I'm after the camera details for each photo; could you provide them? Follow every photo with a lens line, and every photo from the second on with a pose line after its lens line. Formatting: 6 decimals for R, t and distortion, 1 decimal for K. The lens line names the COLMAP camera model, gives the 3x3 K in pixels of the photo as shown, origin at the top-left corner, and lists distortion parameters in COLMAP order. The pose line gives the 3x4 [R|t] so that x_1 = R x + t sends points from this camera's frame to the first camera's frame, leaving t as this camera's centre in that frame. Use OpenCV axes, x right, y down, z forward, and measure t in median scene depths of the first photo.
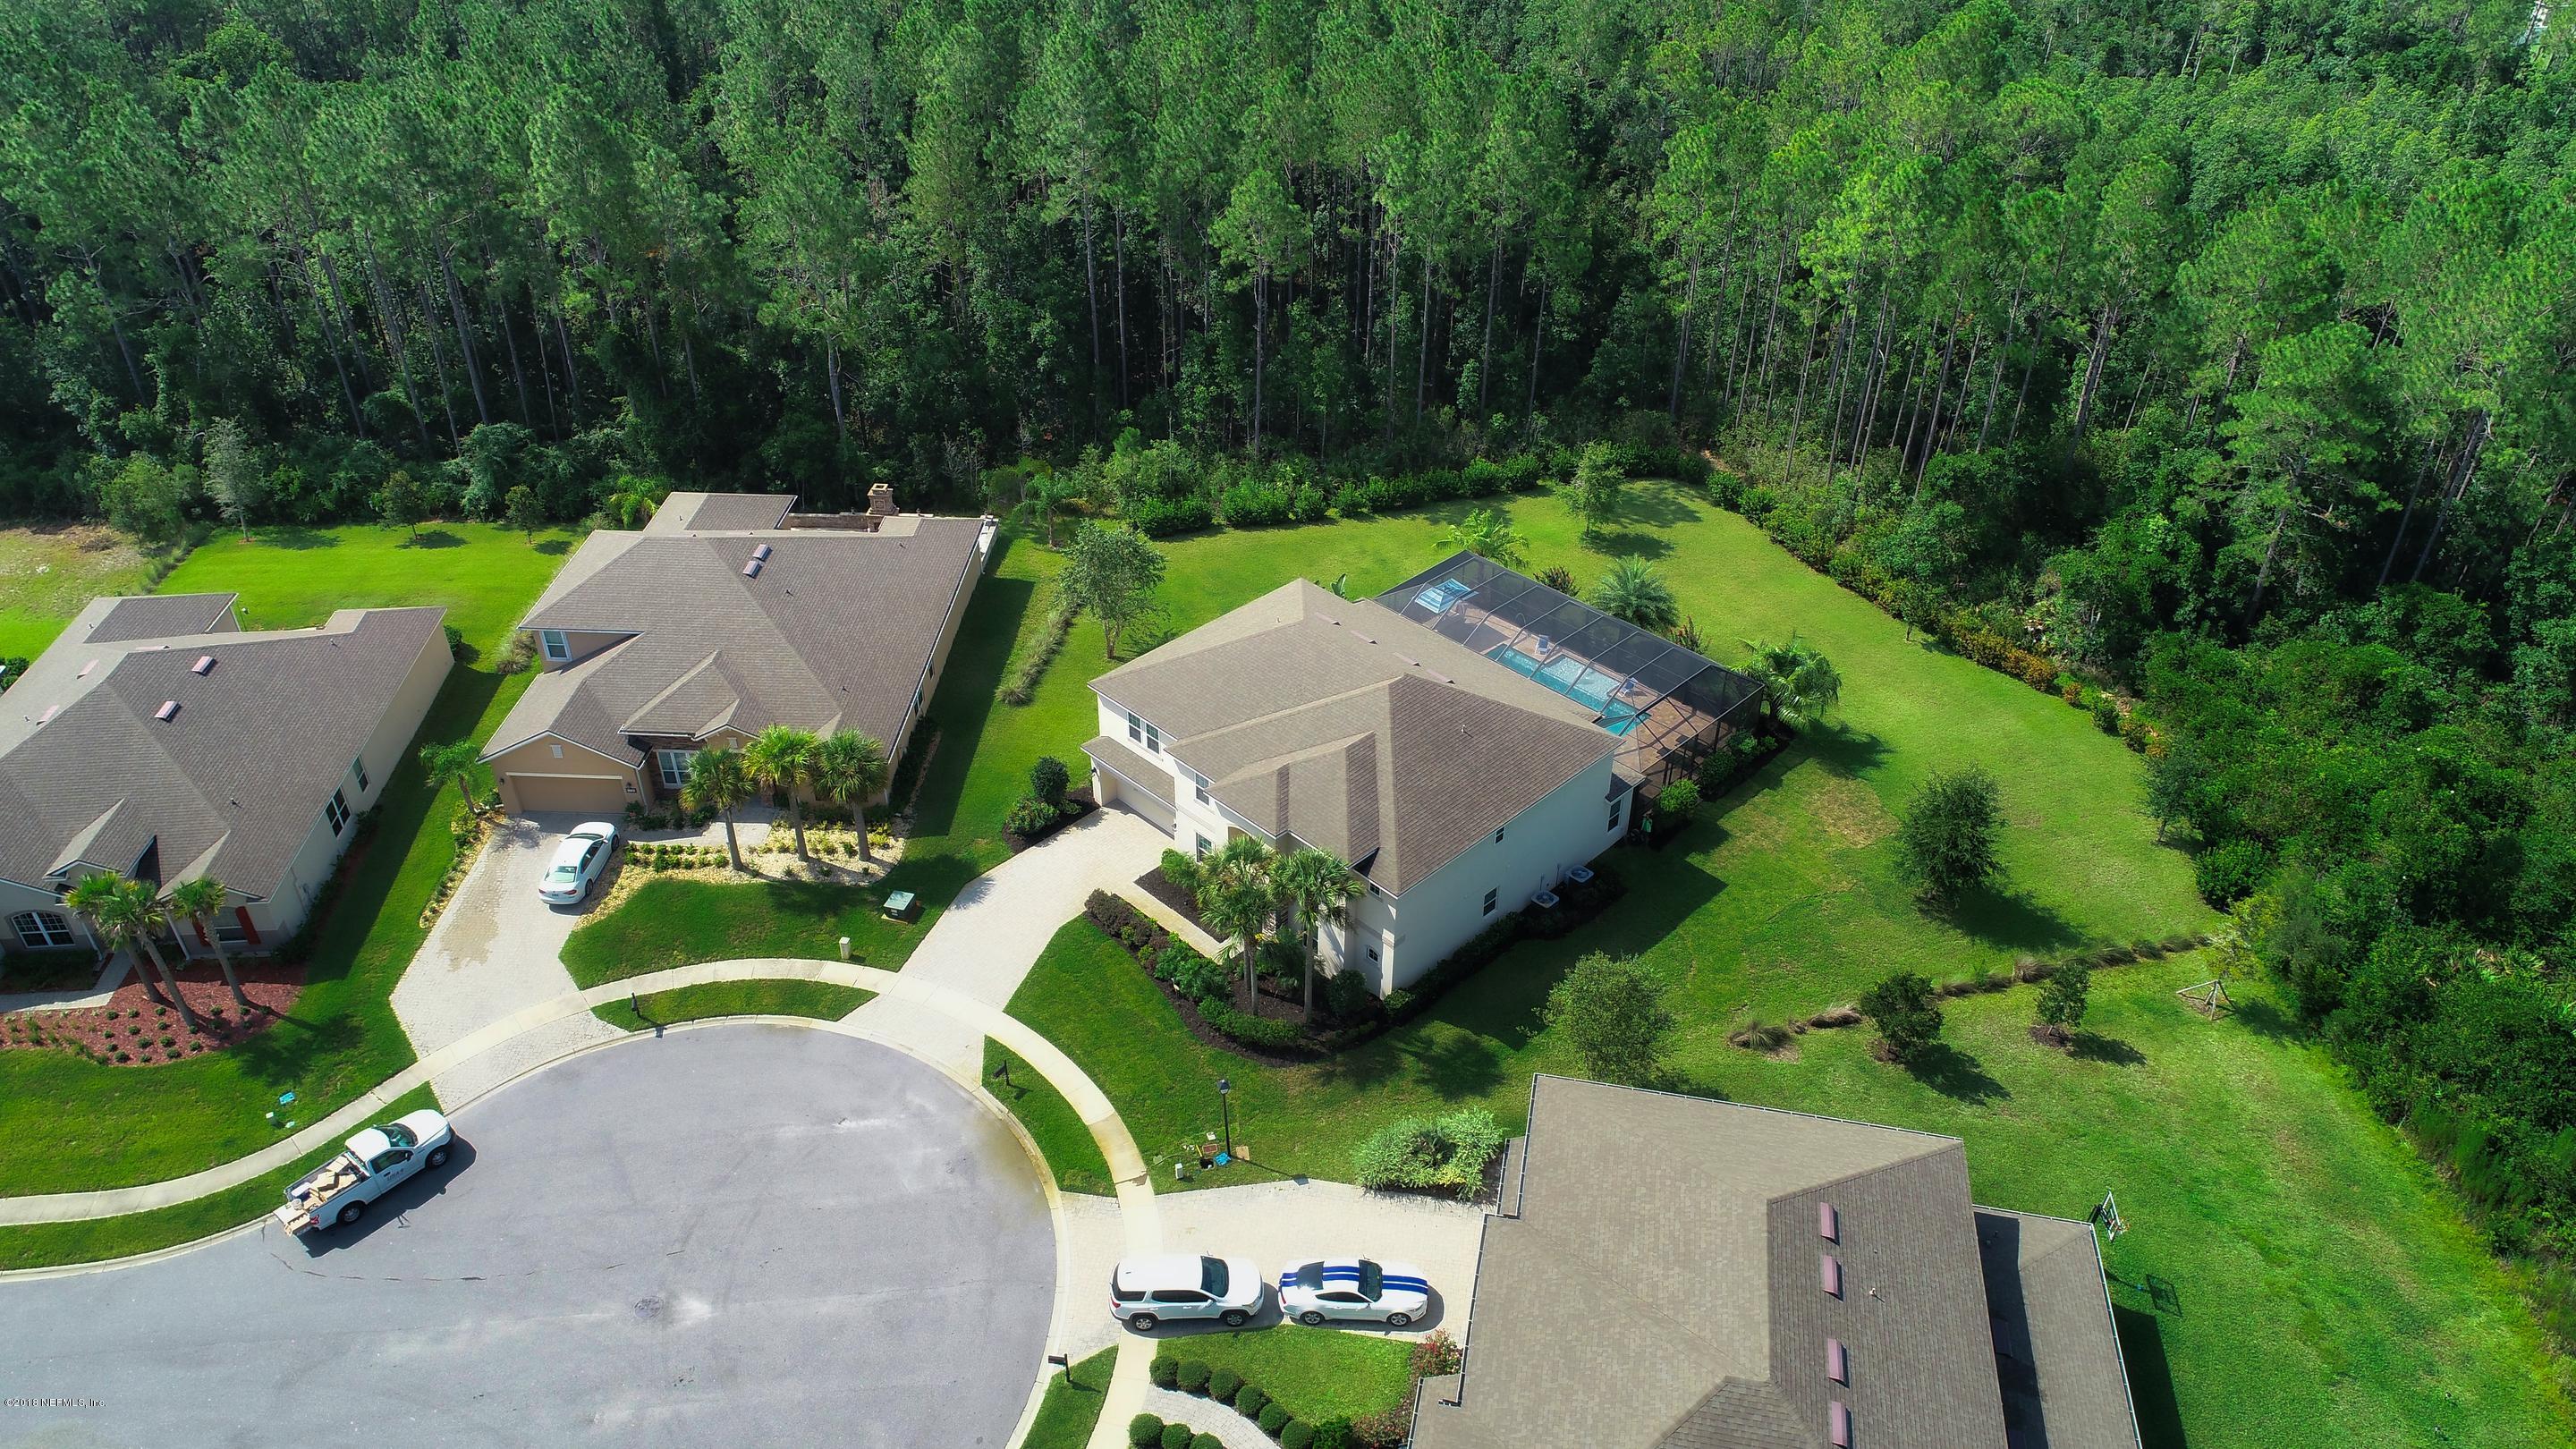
lens RADIAL K [[1732.5, 0, 1288.0], [0, 1732.5, 724.5], [0, 0, 1]] dist [0.000242, -0.002373]
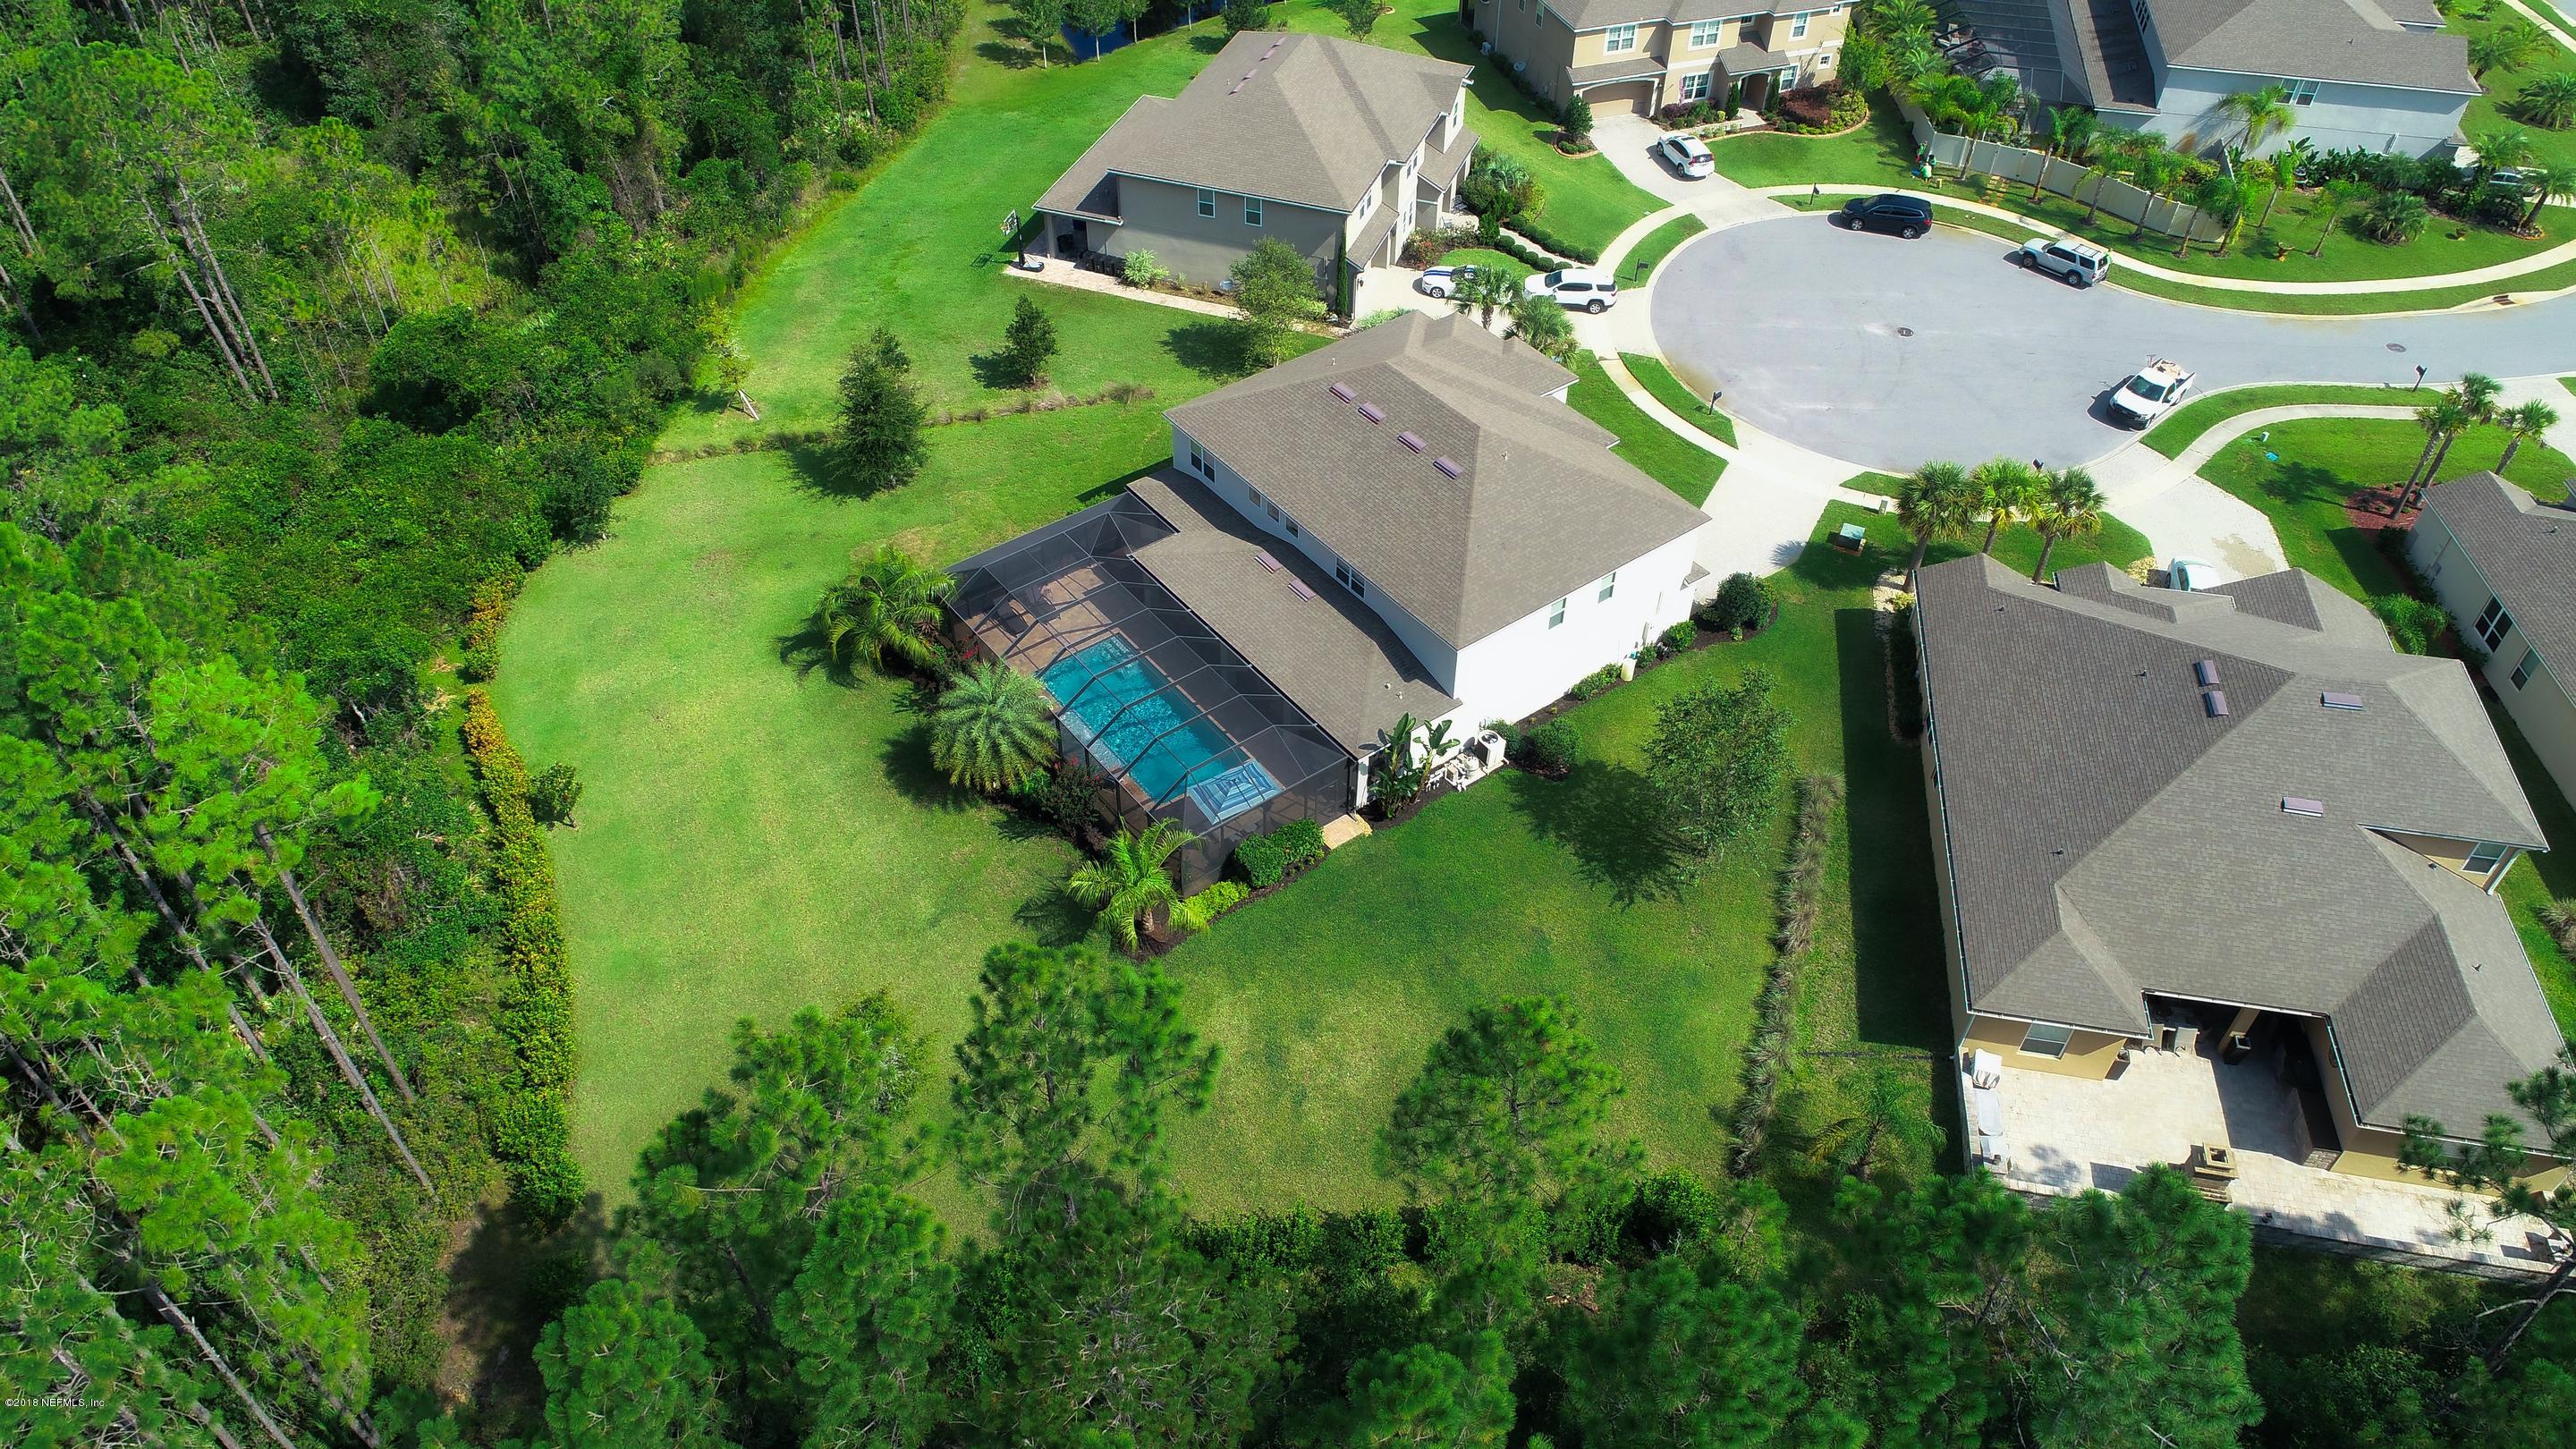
lens RADIAL K [[1732.5, 0, 1288.0], [0, 1732.5, 724.5], [0, 0, 1]] dist [0.000242, -0.002373]
pose [[-0.990263, -0.103711, 0.092858, 0.008459], [0.069401, 0.210432, 0.975142, -0.950916], [-0.120673, 0.972092, -0.201186, 1.390794]]
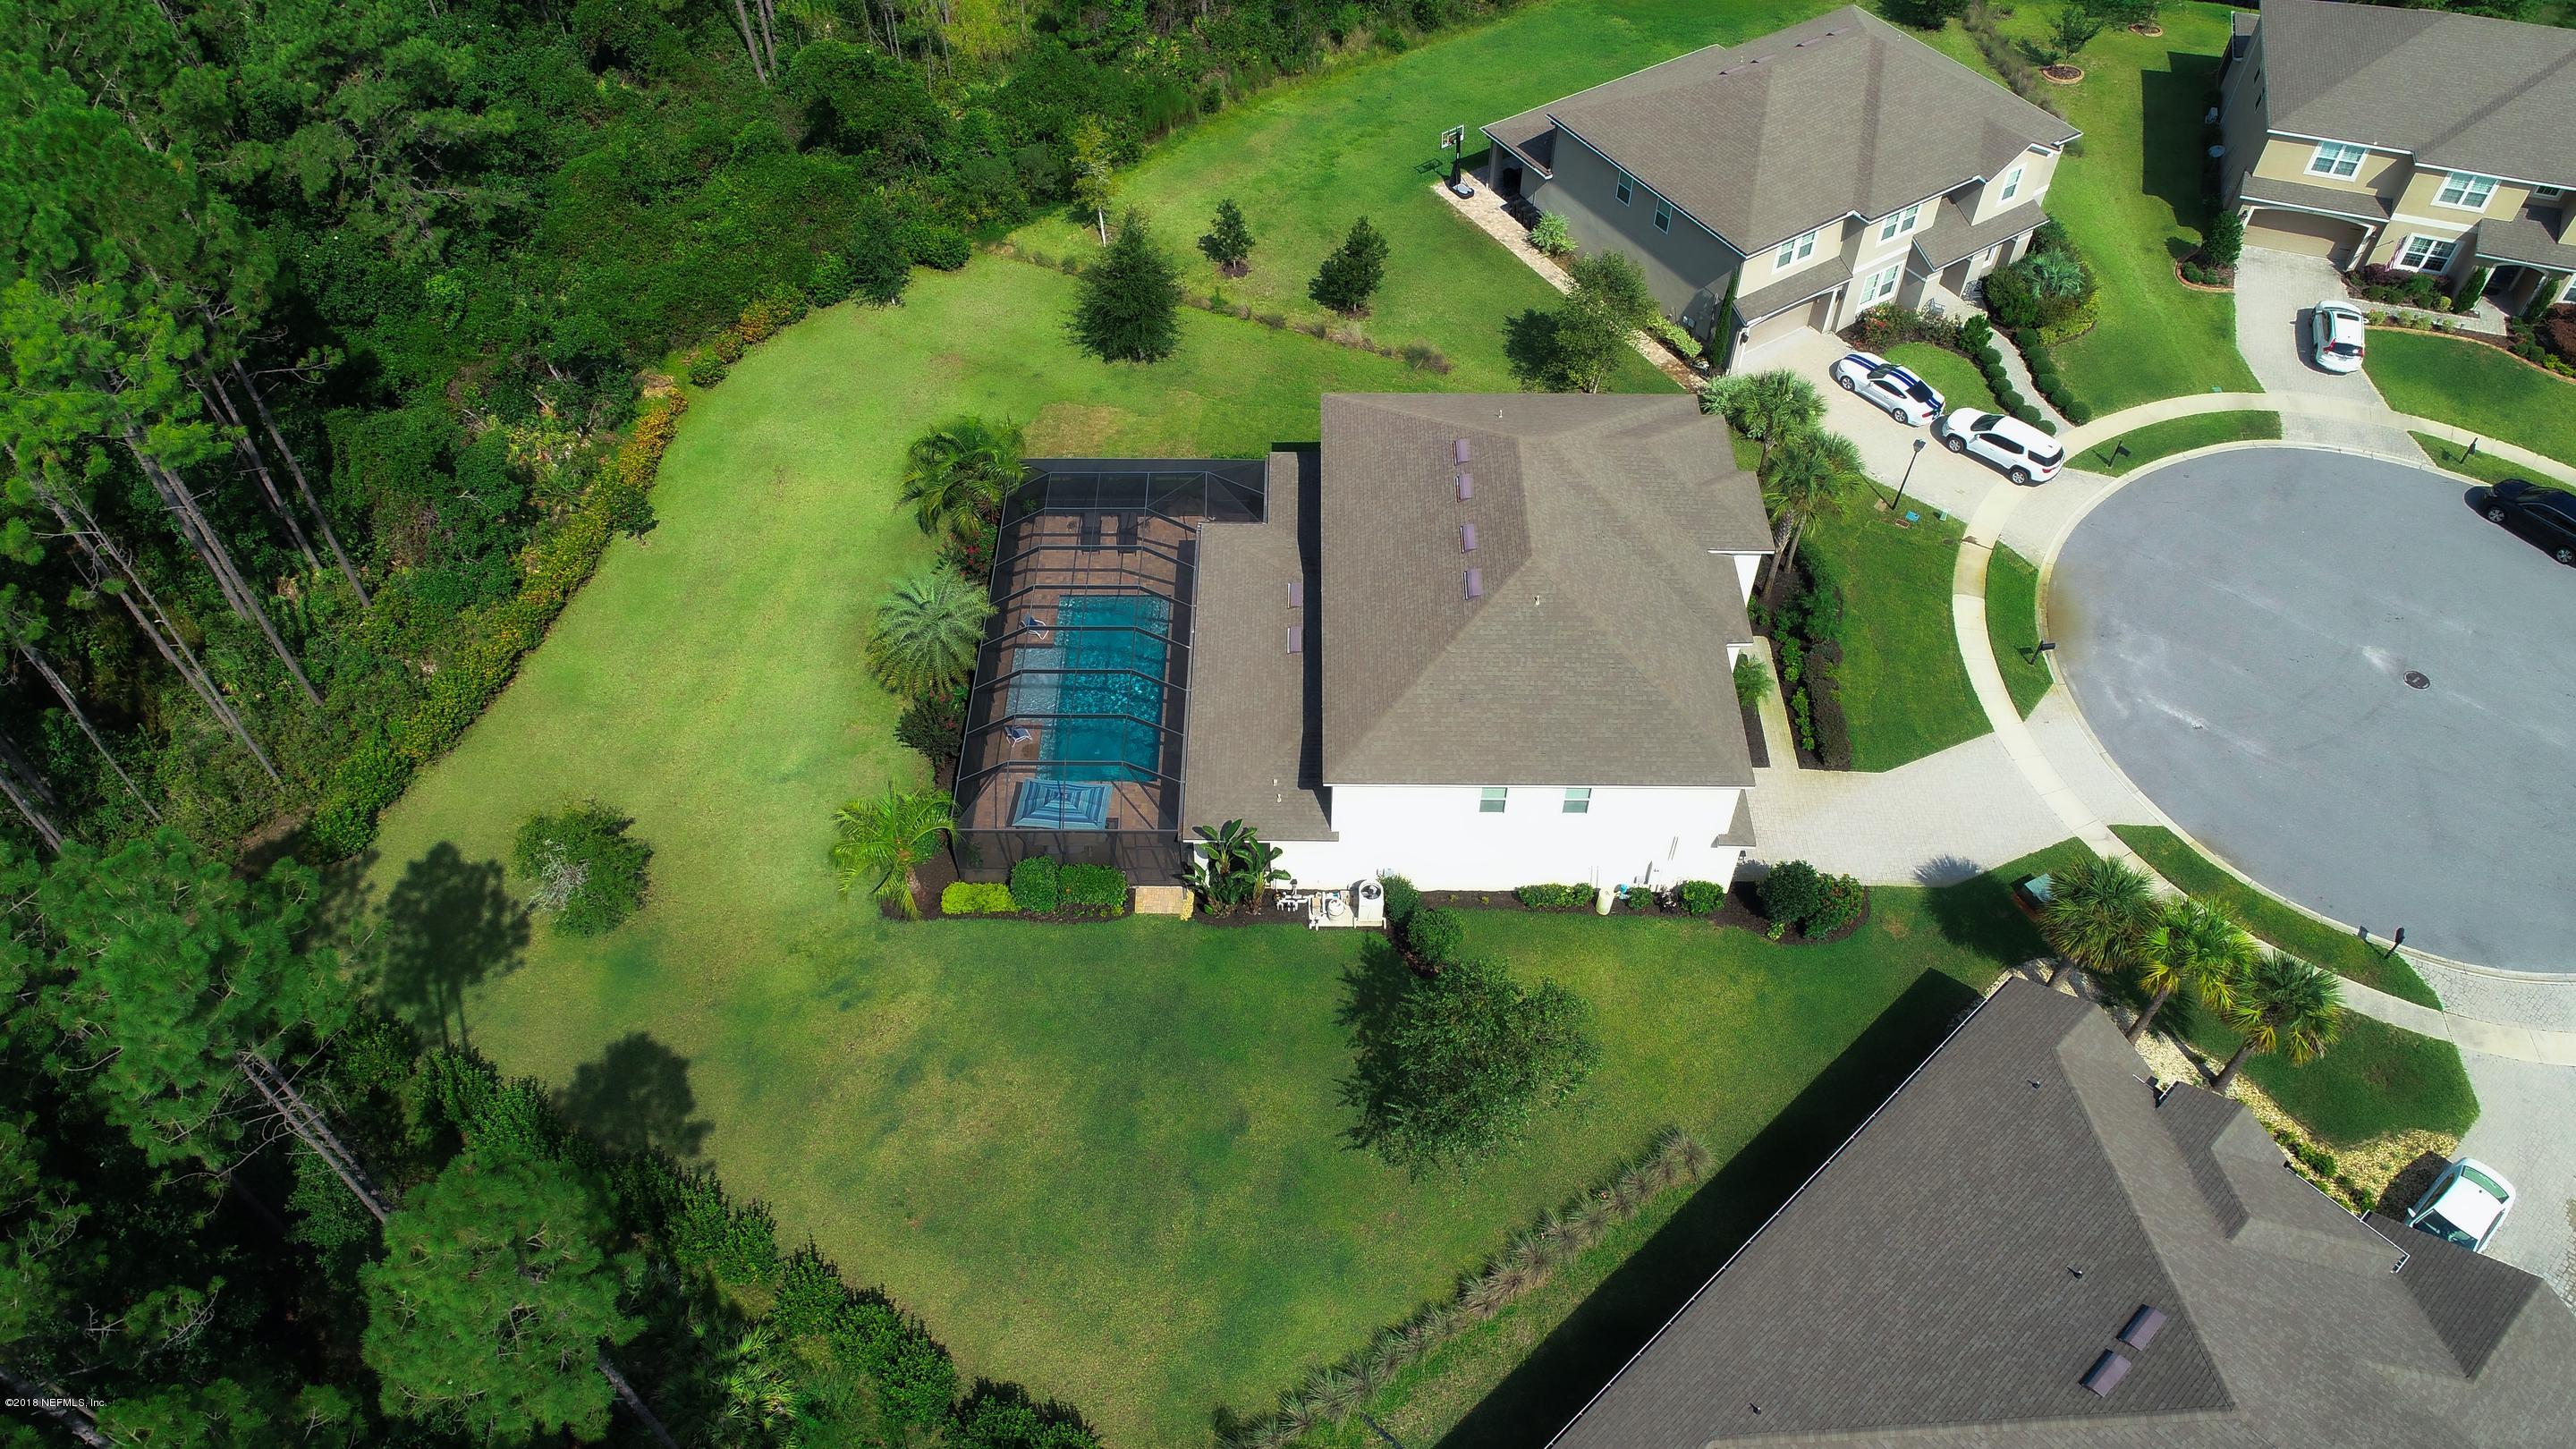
lens RADIAL K [[1732.5, 0, 1288.0], [0, 1732.5, 724.5], [0, 0, 1]] dist [0.000242, -0.002373]
pose [[-0.701133, -0.539452, 0.466266, -0.315031], [0.402803, 0.239921, 0.883282, -0.770368], [-0.588356, 0.807112, 0.049076, 1.119839]]
